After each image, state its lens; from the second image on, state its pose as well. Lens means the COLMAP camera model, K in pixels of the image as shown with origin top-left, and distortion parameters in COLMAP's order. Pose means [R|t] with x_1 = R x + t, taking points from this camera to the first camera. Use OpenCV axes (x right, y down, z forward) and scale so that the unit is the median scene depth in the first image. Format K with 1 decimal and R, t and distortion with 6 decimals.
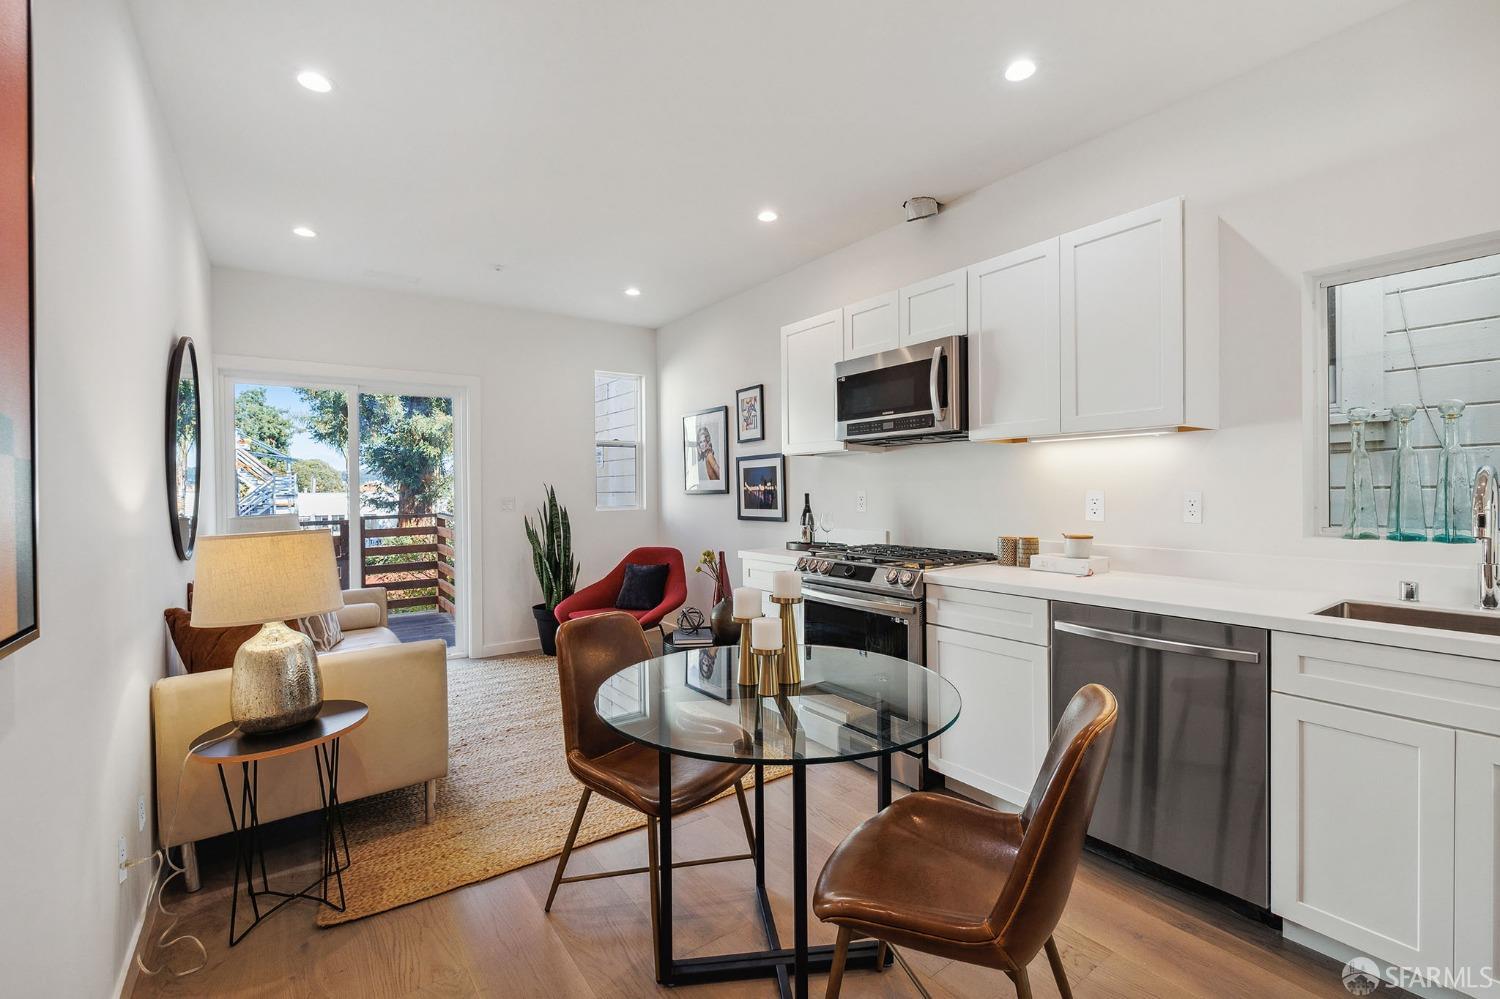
lens RADIAL K [[647.3, 0, 754.4], [0, 647.3, 496.6], [0, 0, 1]] dist [-0.001984, -0.000646]
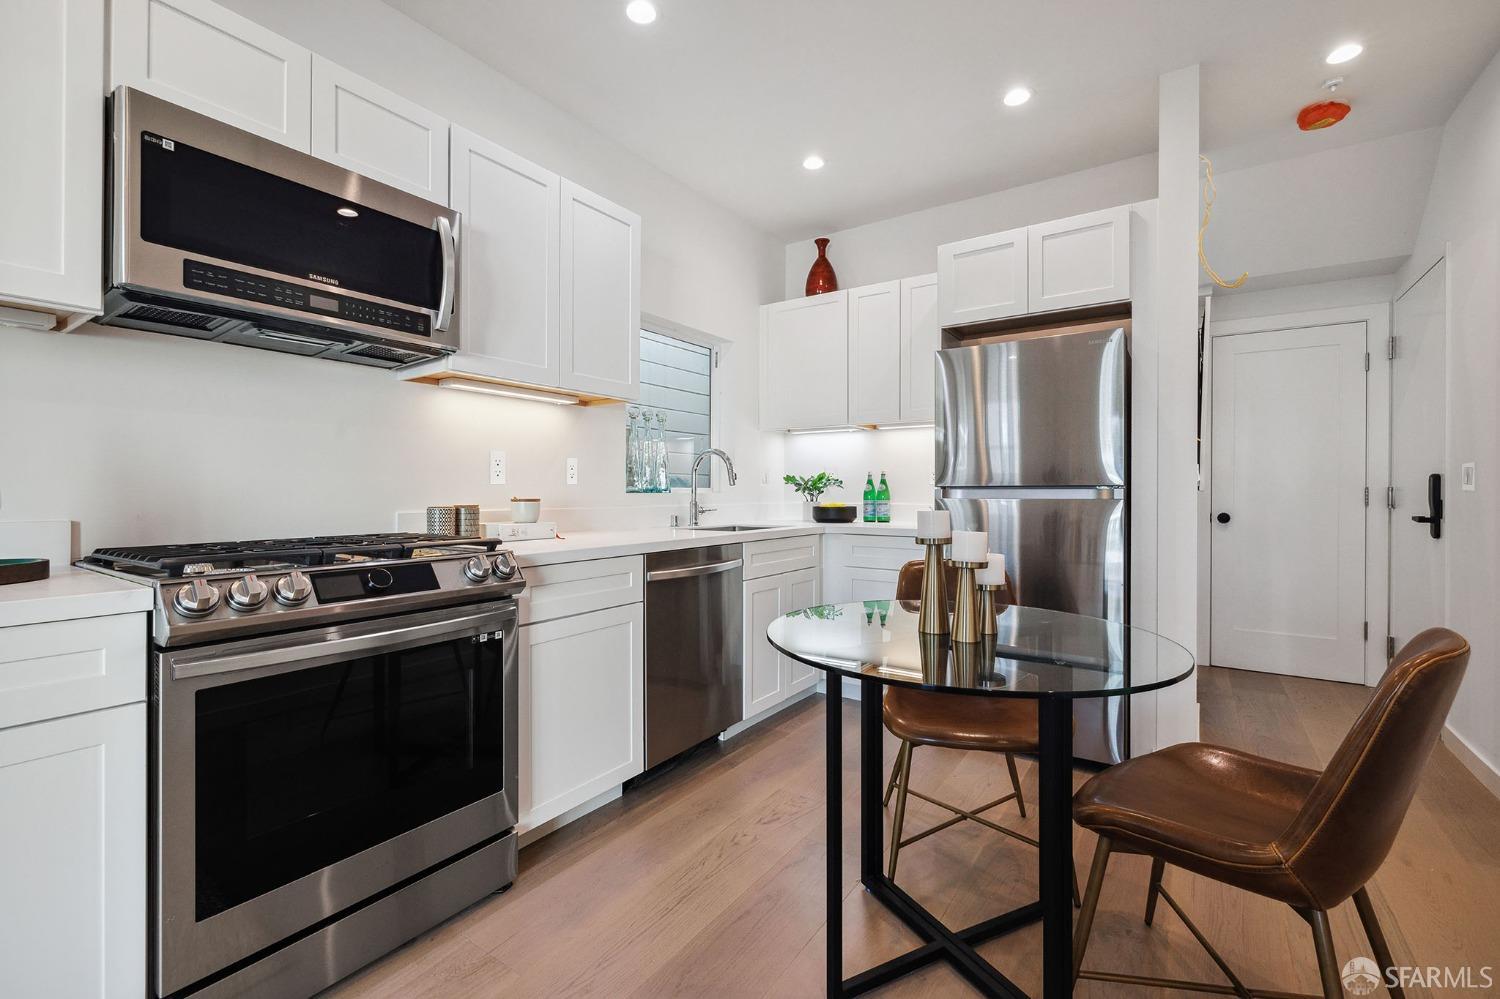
lens RADIAL K [[647.3, 0, 756.2], [0, 647.3, 491.6], [0, 0, 1]] dist [-0.001984, -0.000646]
pose [[-0.341592, 0.012282, 0.939768, -0.333526], [0.018214, 0.999813, -0.006447, 0.043436], [-0.939672, 0.014915, -0.341752, 0.706227]]
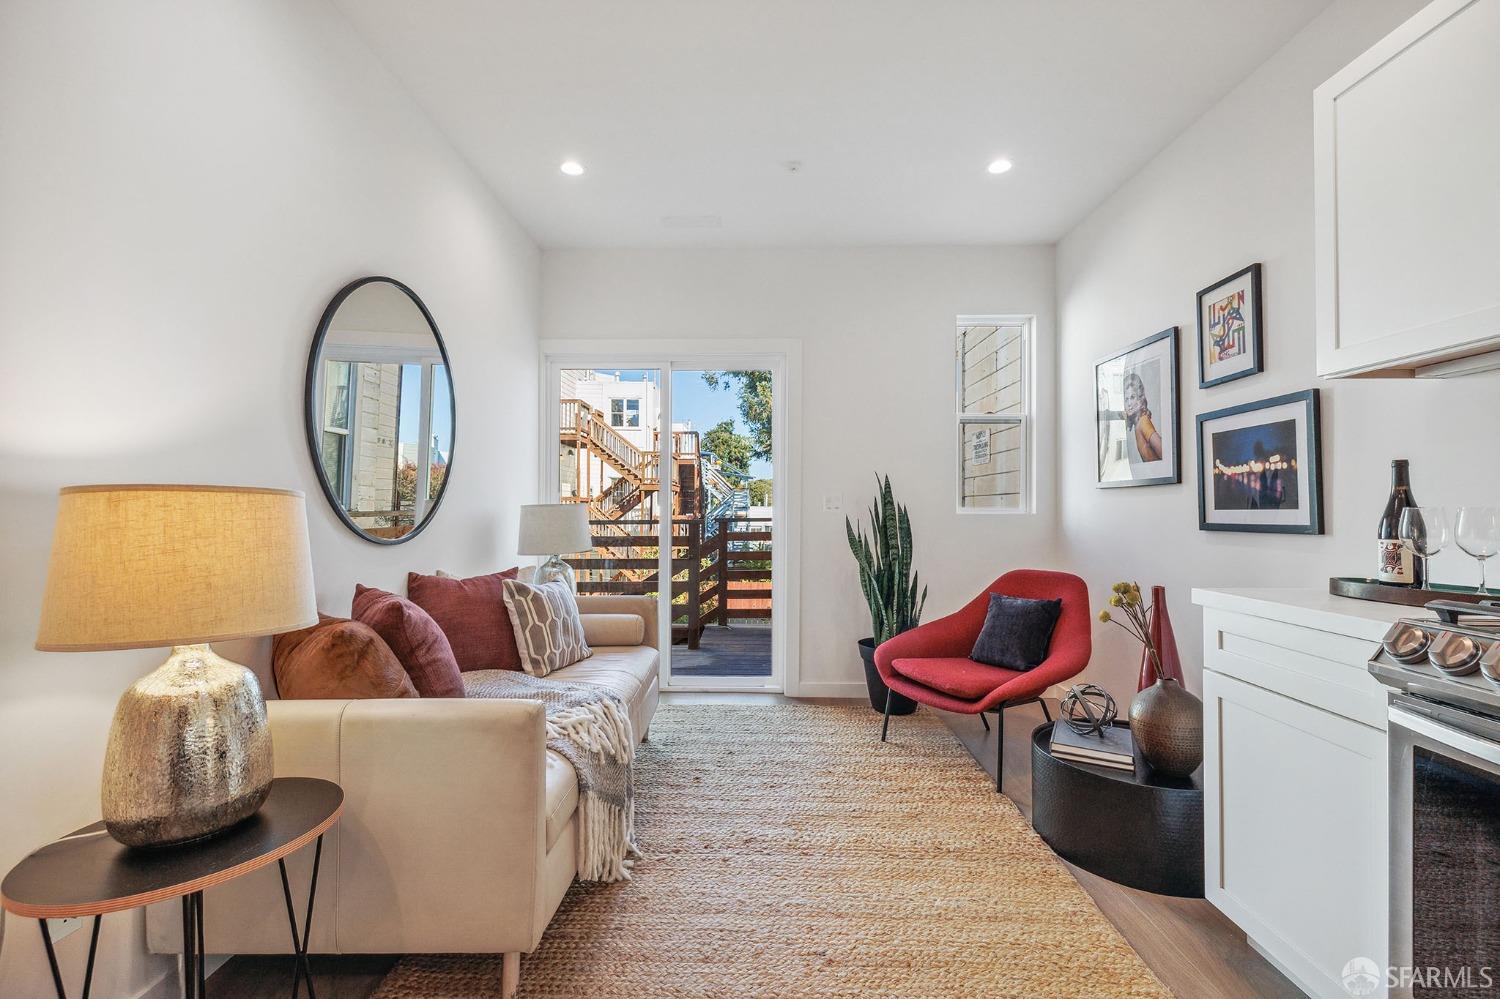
lens RADIAL K [[647.3, 0, 745.0], [0, 647.3, 501.0], [0, 0, 1]] dist [-0.001984, -0.000646]
pose [[0.793243, 0.003547, -0.608895, 0.001925], [-0.016735, 0.999732, -0.015977, 0.027474], [0.608676, 0.022864, 0.793090, 0.353475]]
